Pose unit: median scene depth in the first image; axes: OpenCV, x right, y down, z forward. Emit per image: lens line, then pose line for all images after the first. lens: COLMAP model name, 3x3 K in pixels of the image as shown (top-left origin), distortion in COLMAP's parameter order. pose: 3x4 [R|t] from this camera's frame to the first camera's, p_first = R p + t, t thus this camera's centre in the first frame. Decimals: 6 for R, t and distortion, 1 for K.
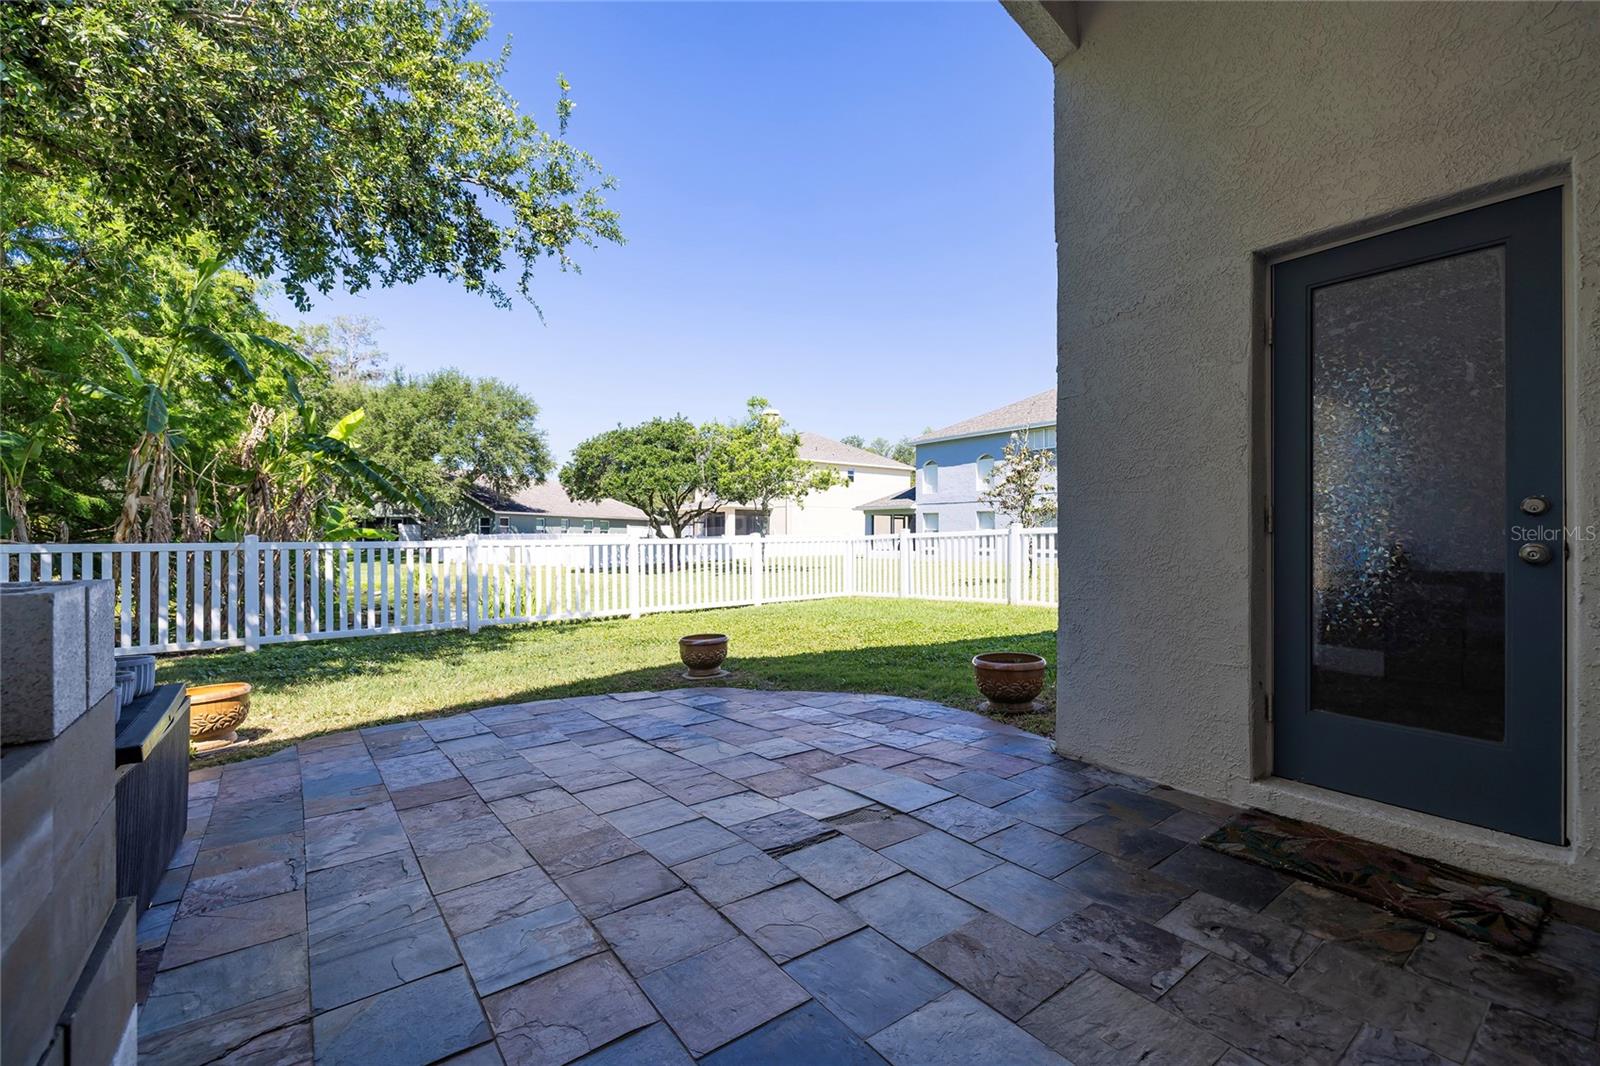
lens RADIAL K [[669.8, 0, 804.7], [0, 669.8, 533.6], [0, 0, 1]] dist [-0.001166, 0.000020]
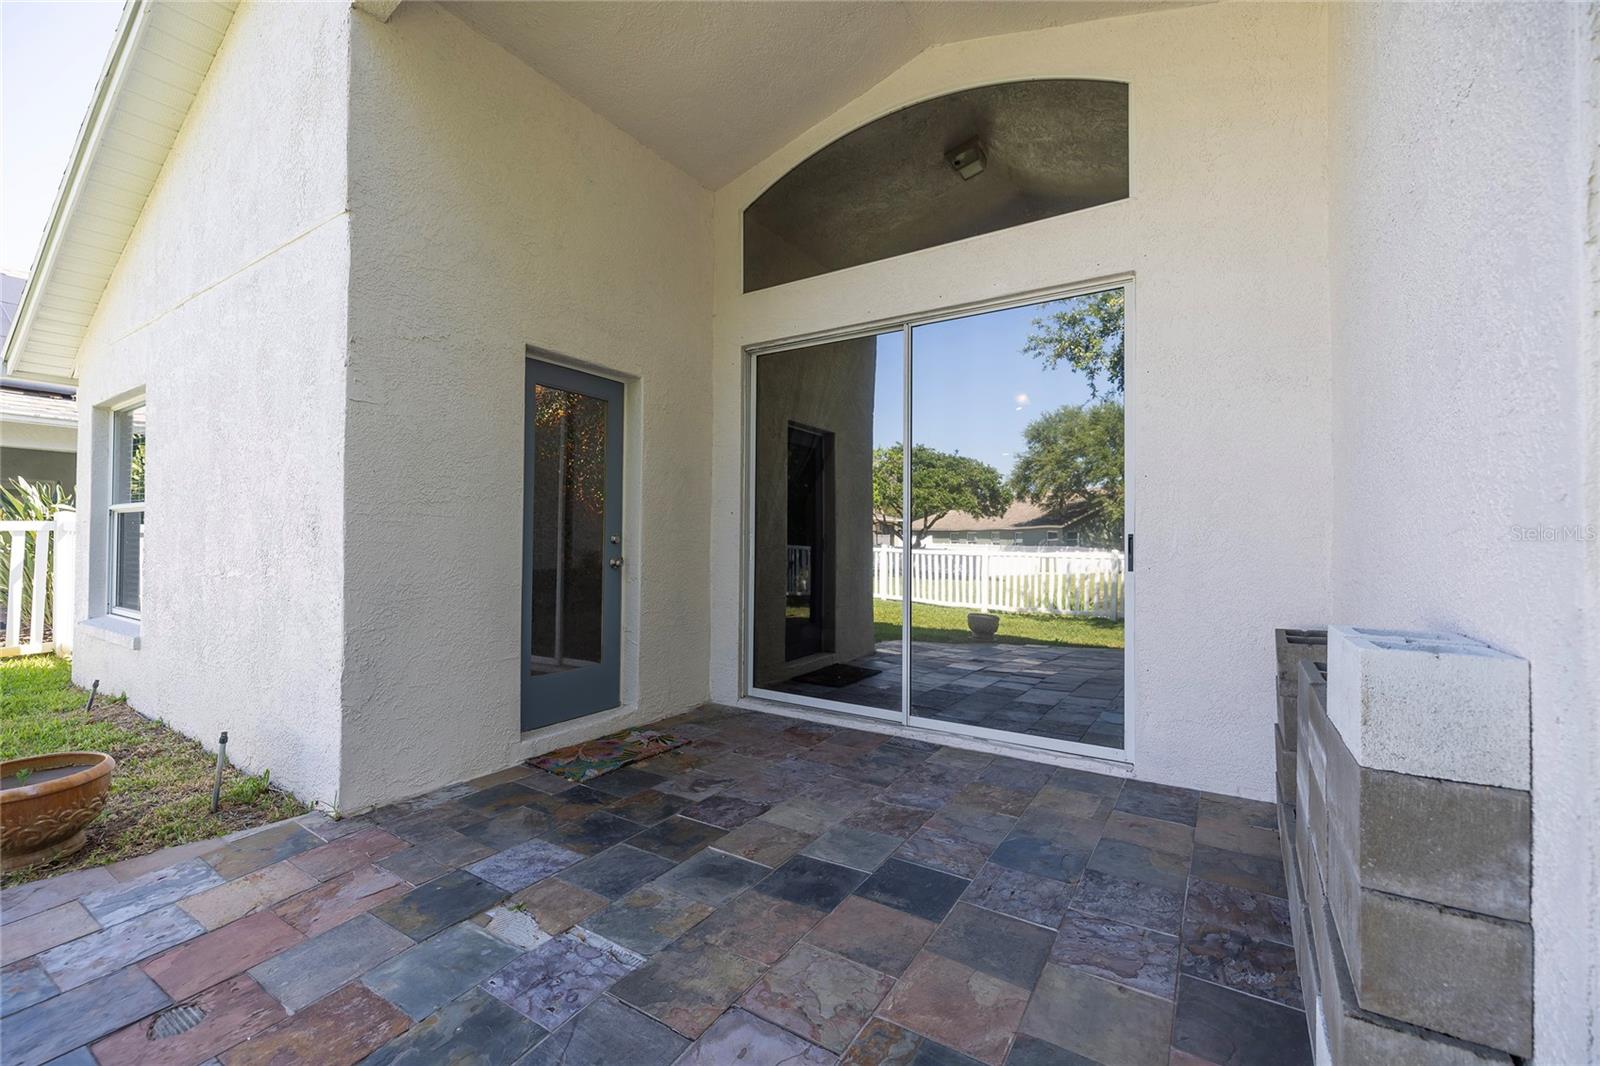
lens RADIAL K [[669.8, 0, 791.7], [0, 669.8, 531.9], [0, 0, 1]] dist [-0.001166, 0.000020]
pose [[-0.345277, 0.006694, 0.938477, -0.853967], [-0.014785, 0.999812, -0.012571, -0.041881], [-0.938385, -0.018216, -0.345113, 1.071145]]
